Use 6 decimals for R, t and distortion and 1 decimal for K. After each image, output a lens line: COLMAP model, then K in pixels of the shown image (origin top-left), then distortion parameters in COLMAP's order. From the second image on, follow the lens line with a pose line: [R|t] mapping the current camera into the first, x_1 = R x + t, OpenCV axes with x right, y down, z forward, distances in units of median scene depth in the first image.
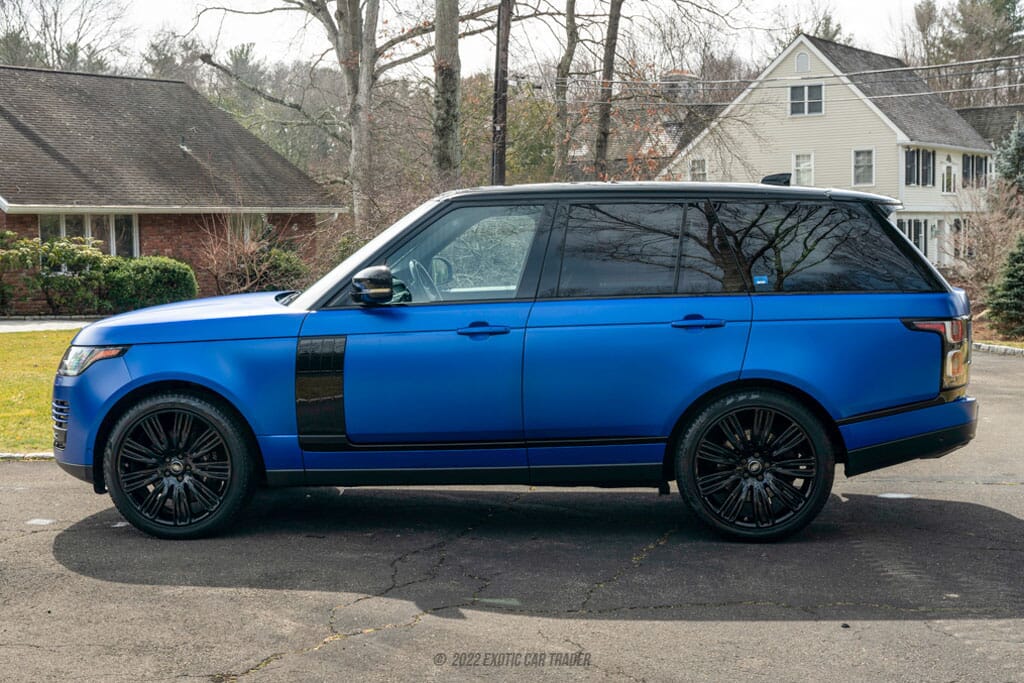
lens RADIAL K [[1222.5, 0, 512.0], [0, 1222.5, 341.5], [0, 0, 1]] dist [0.051574, -0.020063]
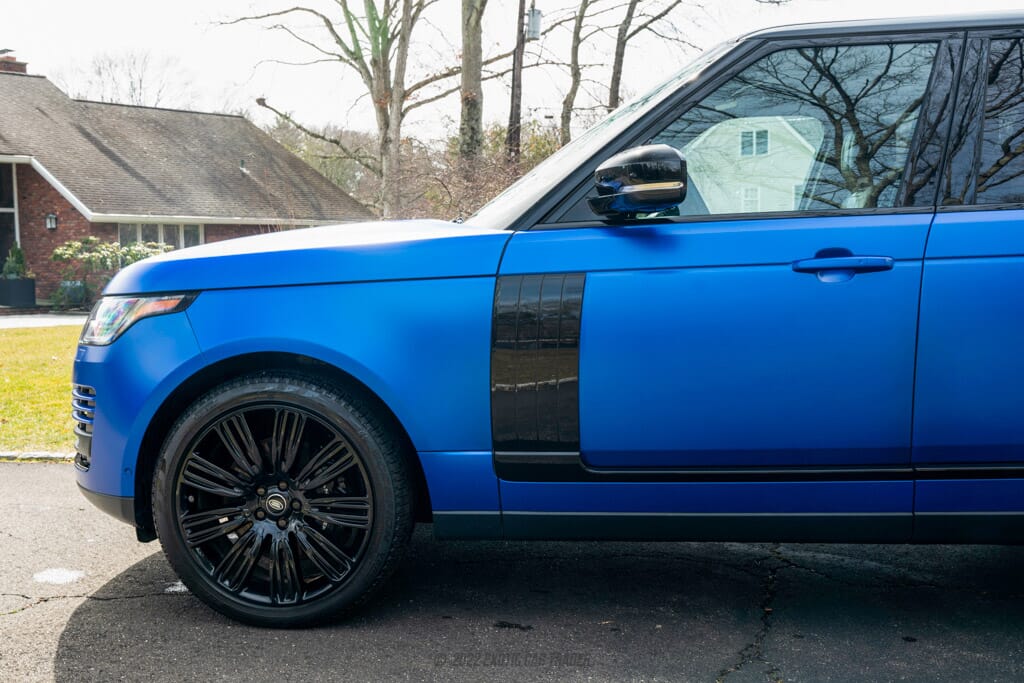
lens RADIAL K [[1064.7, 0, 512.0], [0, 1064.7, 341.5], [0, 0, 1]] dist [-0.013198, 0.000749]
pose [[0.999897, 0.006576, -0.012783, -0.156306], [-0.006535, 0.999973, 0.003263, 0.023617], [0.012804, -0.003180, 0.999913, 0.500882]]
